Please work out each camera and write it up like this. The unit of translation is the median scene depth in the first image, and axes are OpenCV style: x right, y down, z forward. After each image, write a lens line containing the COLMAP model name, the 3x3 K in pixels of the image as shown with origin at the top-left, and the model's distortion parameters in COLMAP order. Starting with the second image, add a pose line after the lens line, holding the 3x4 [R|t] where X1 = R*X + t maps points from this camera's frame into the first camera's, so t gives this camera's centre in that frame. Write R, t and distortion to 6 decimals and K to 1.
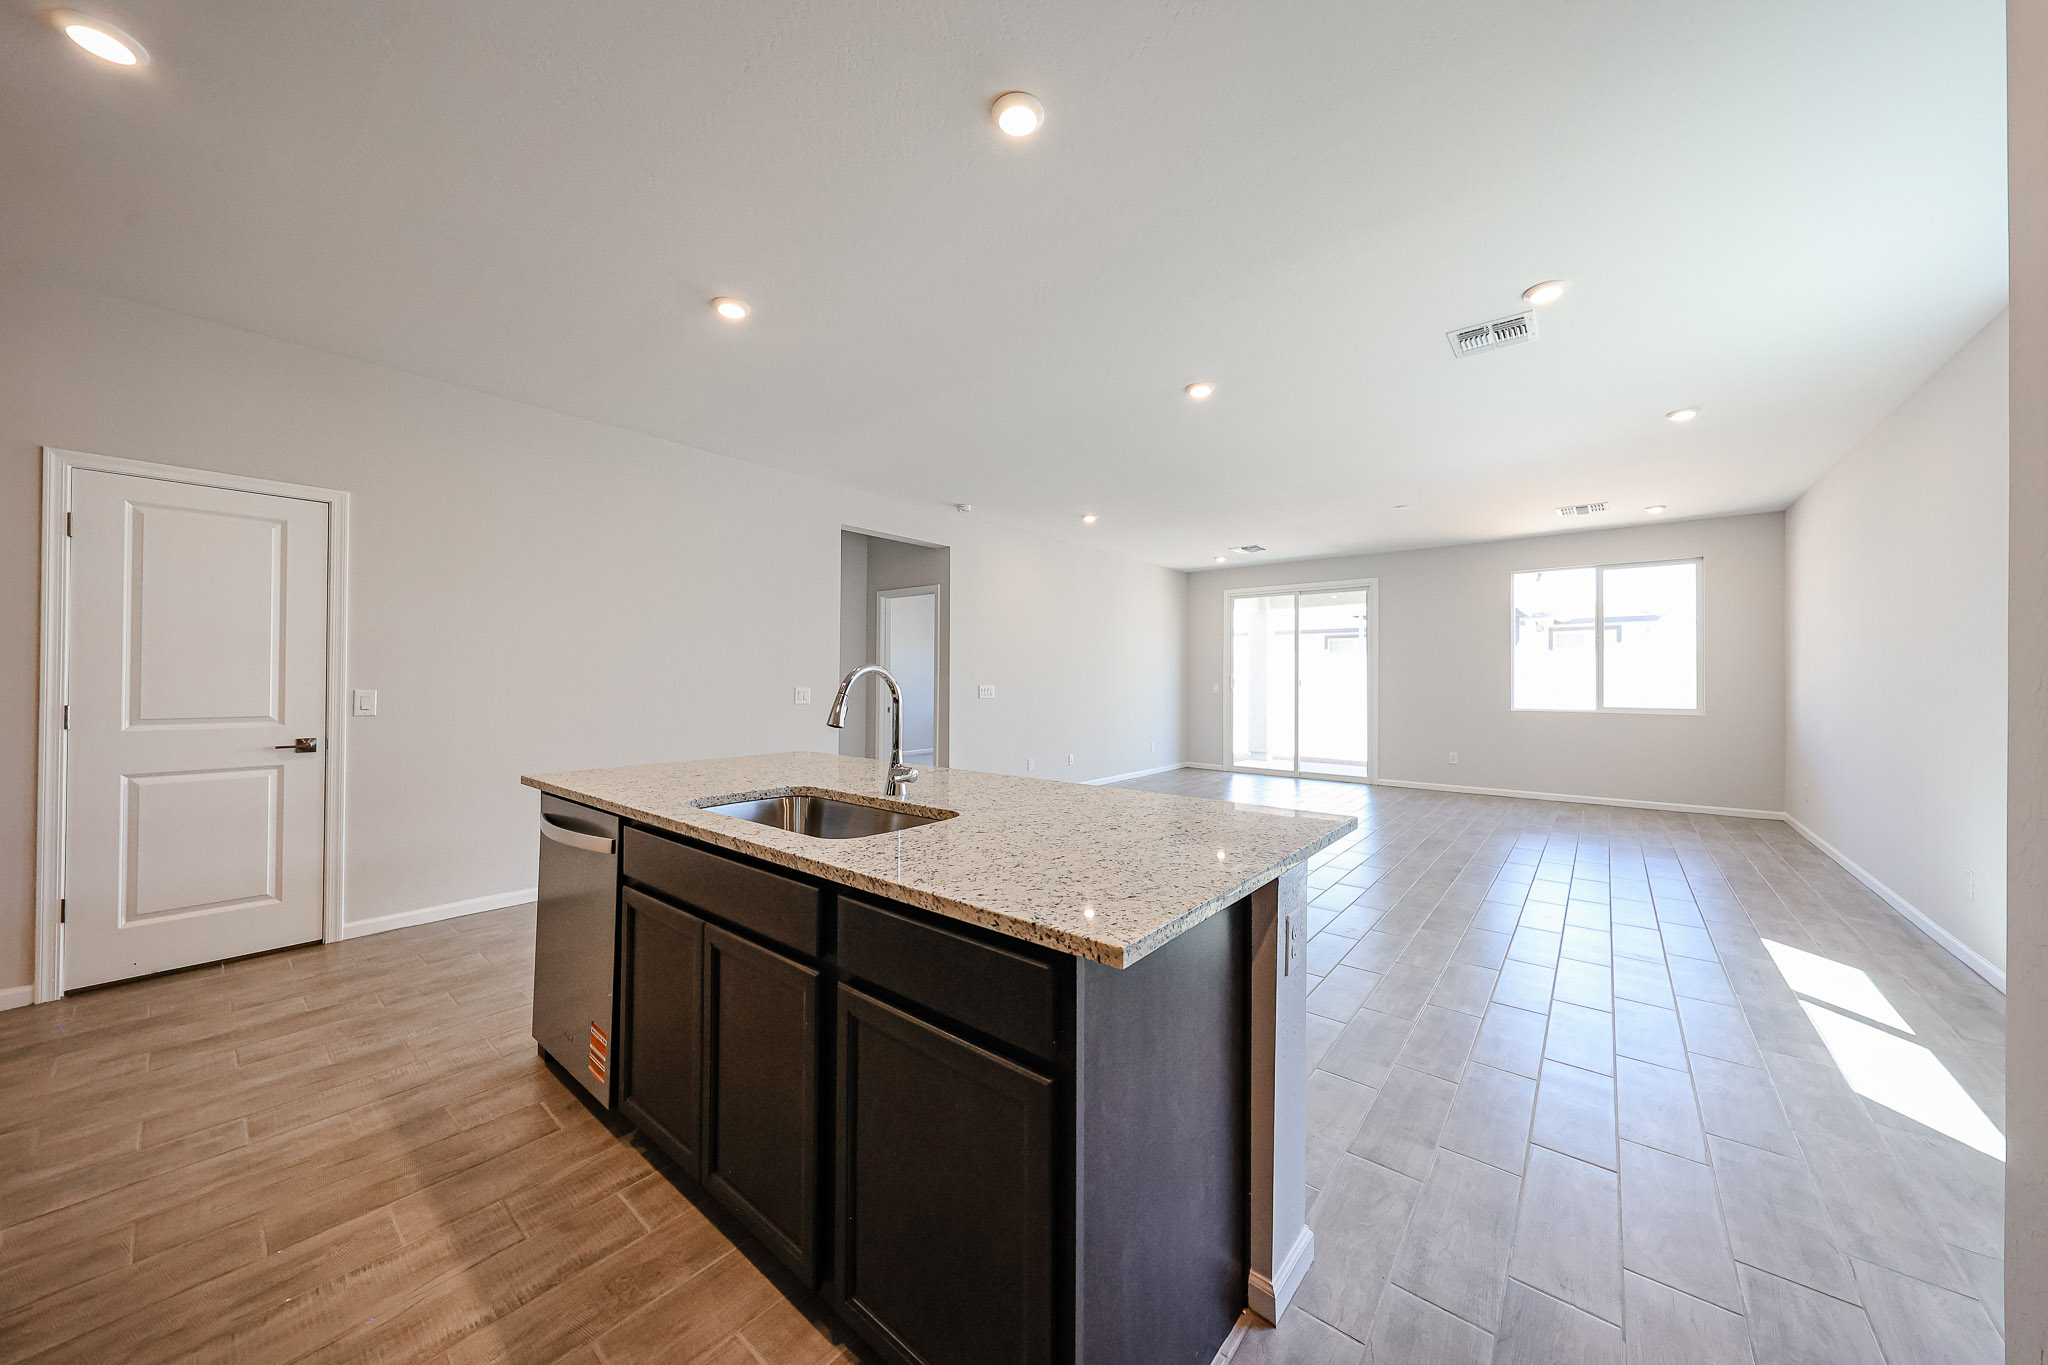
lens RADIAL K [[687.9, 0, 1016.8], [0, 687.9, 678.2], [0, 0, 1]] dist [-0.006738, 0.000438]
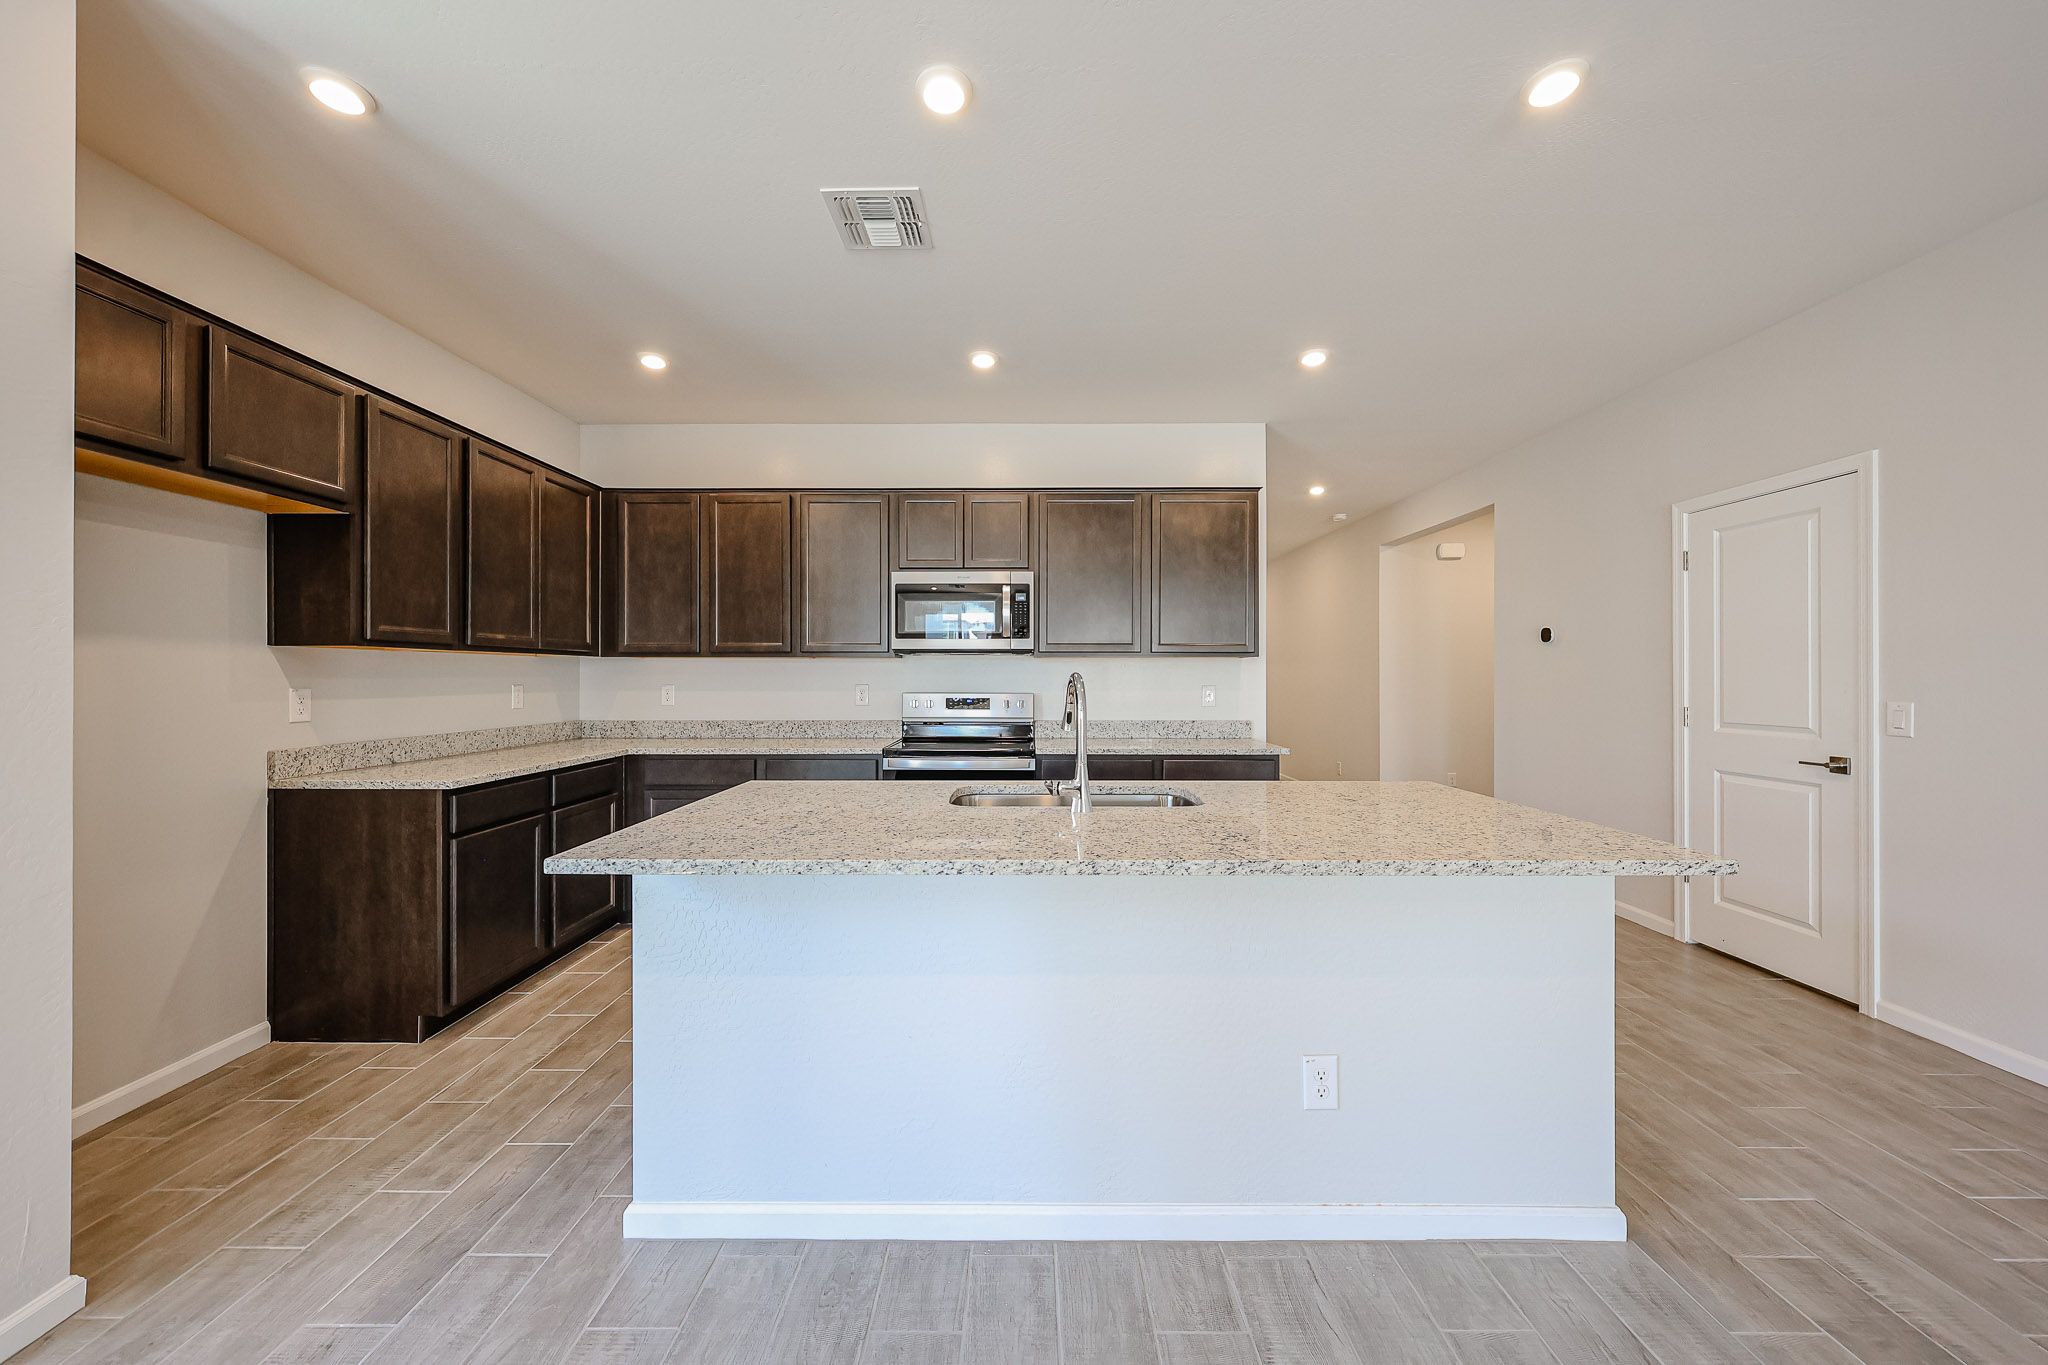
lens RADIAL K [[744.2, 0, 1035.8], [0, 744.2, 678.0], [0, 0, 1]] dist [-0.005133, -0.000716]
pose [[-0.776764, -0.003310, -0.629783, 0.324498], [0.000688, 0.999981, -0.006104, -0.005352], [0.629792, -0.005175, -0.776747, 1.117369]]
